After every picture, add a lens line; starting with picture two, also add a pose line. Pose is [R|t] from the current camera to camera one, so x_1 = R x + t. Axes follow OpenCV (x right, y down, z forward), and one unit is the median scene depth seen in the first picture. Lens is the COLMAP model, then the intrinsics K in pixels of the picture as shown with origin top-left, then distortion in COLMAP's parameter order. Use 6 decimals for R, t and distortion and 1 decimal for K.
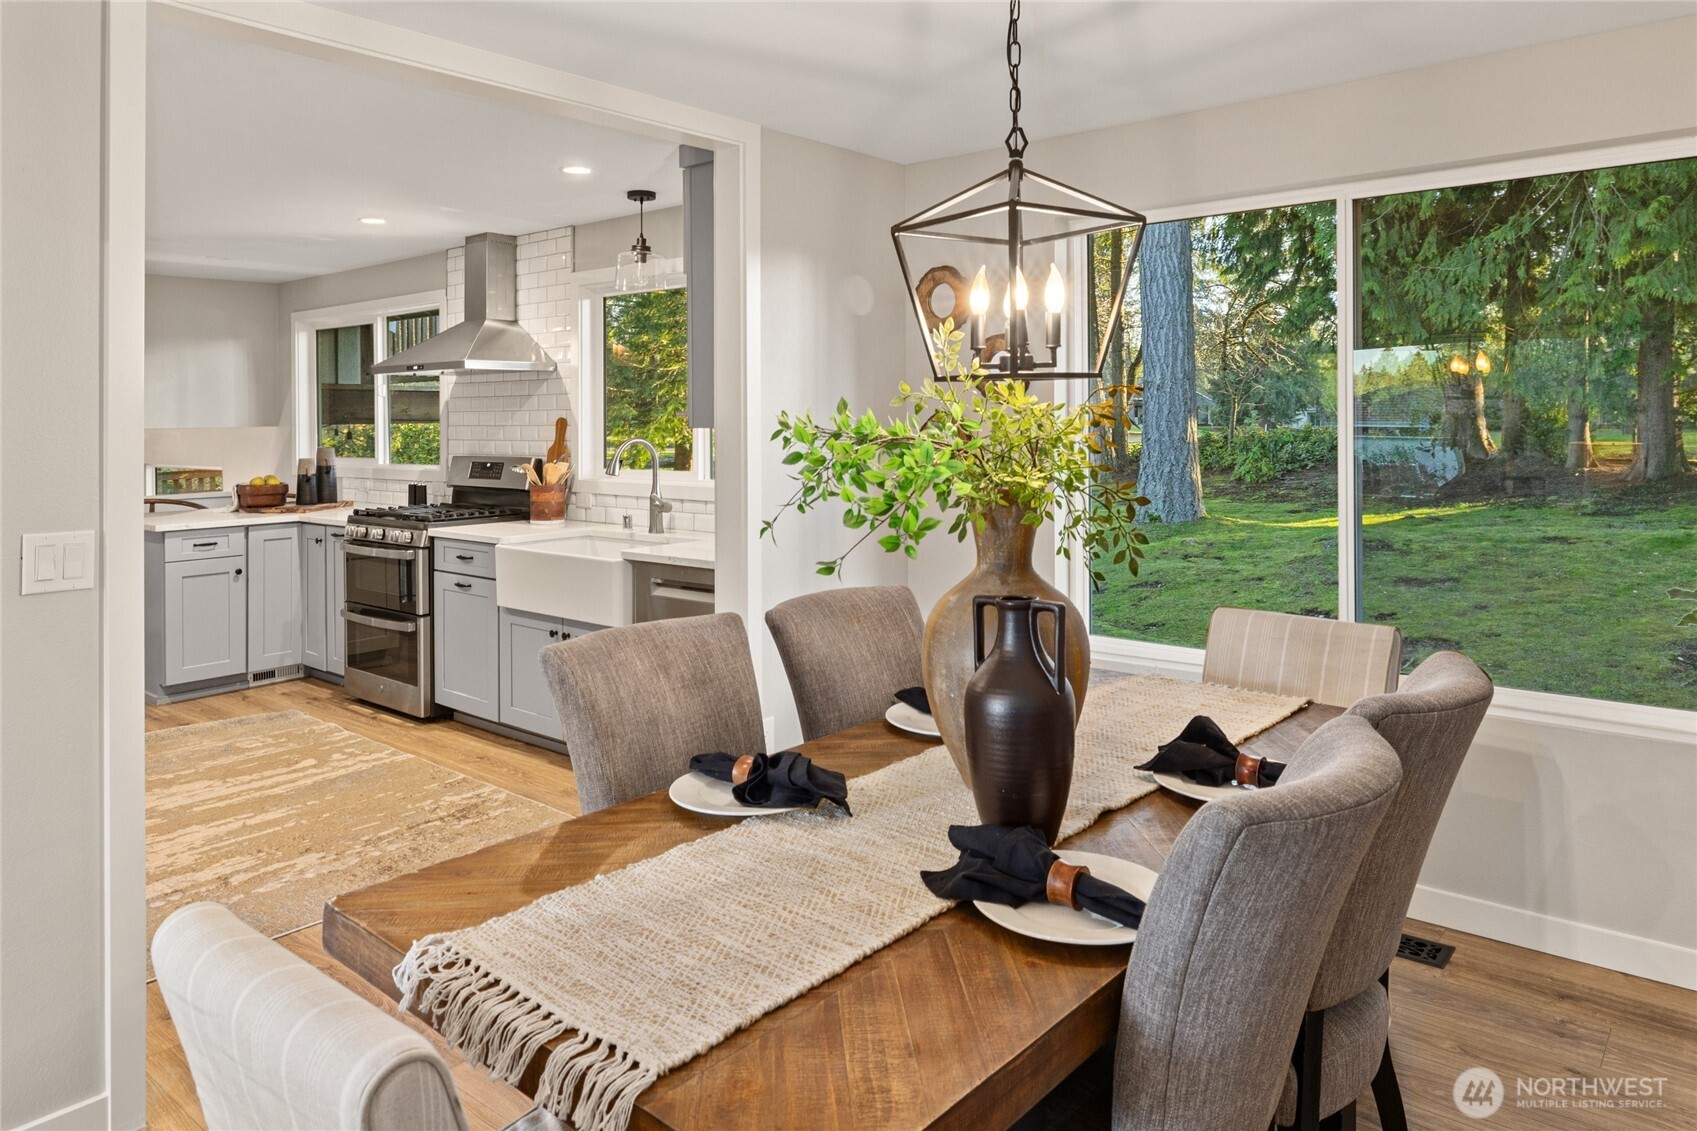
lens RADIAL K [[1134.6, 0, 864.1], [0, 1134.6, 417.7], [0, 0, 1]] dist [-0.001473, -0.000890]
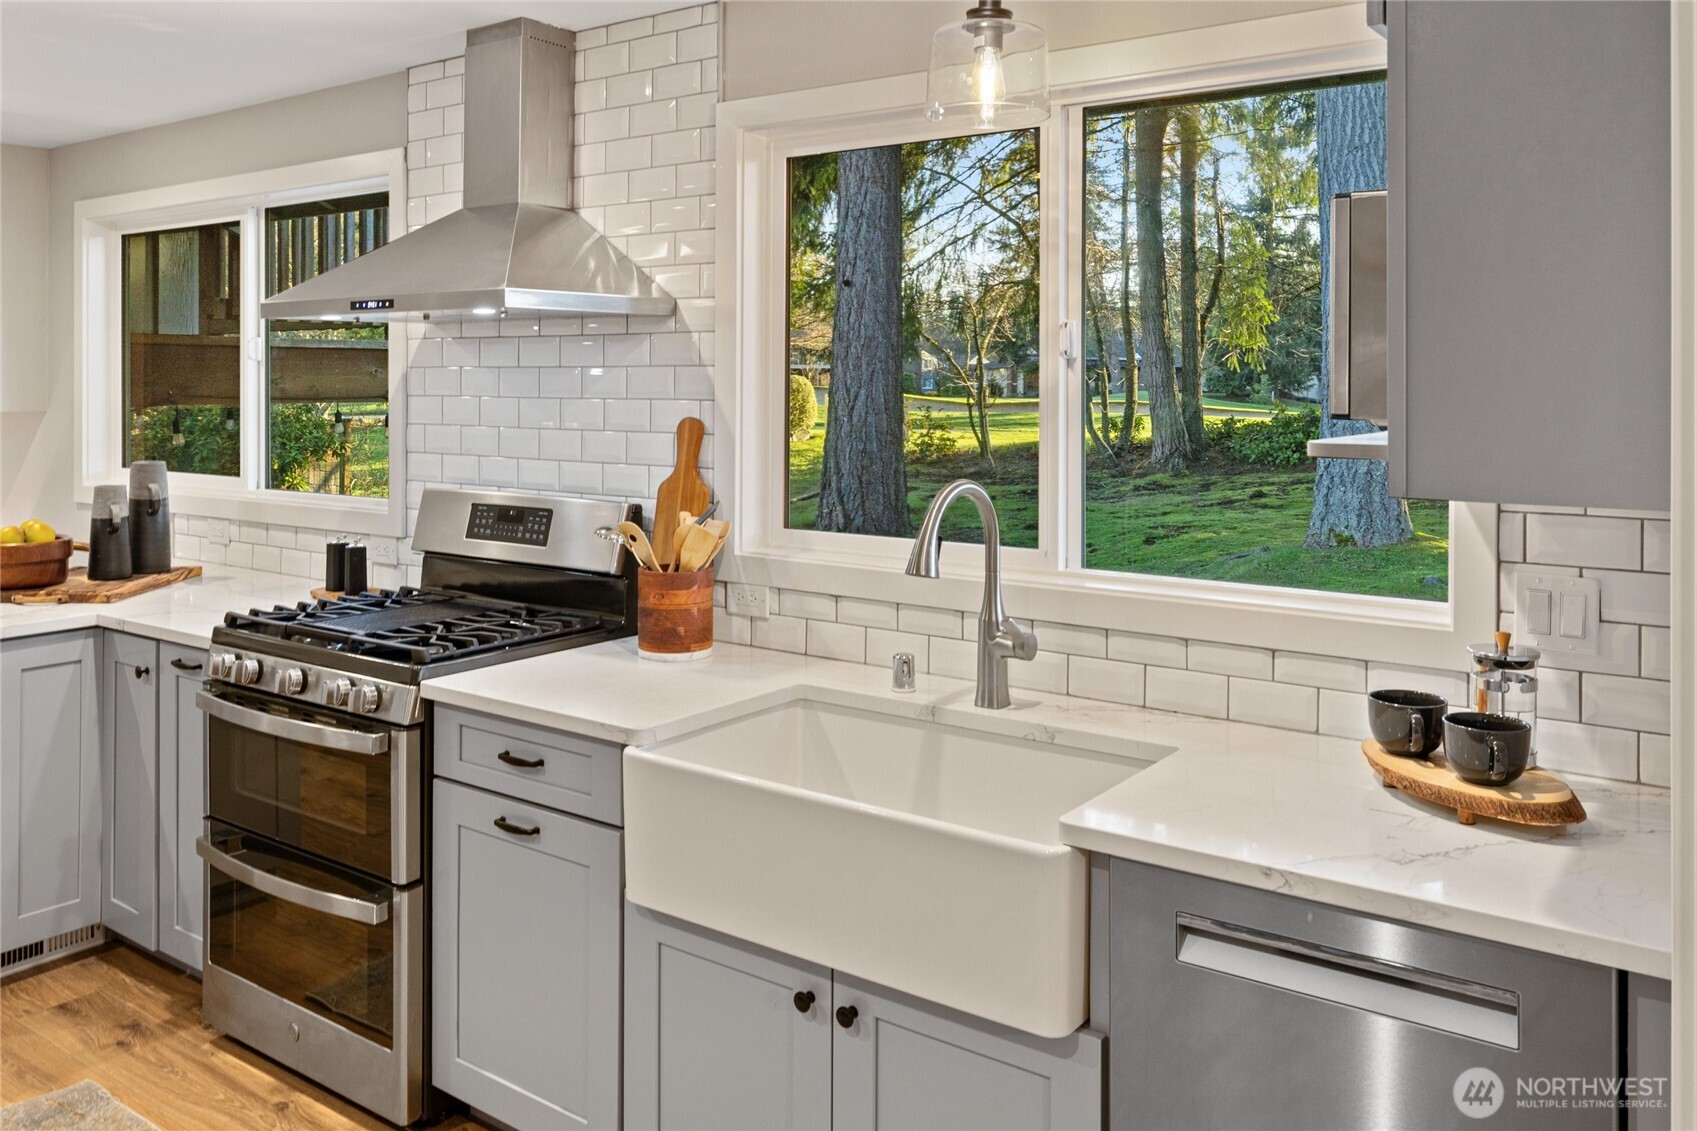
lens RADIAL K [[1363.4, 0, 836.4], [0, 1363.4, 377.0], [0, 0, 1]] dist [-0.000142, -0.003950]
pose [[0.998299, 0.009676, 0.057486, -0.236852], [-0.009681, 0.999953, -0.000182, -0.016744], [-0.057485, -0.000375, 0.998346, 0.438045]]
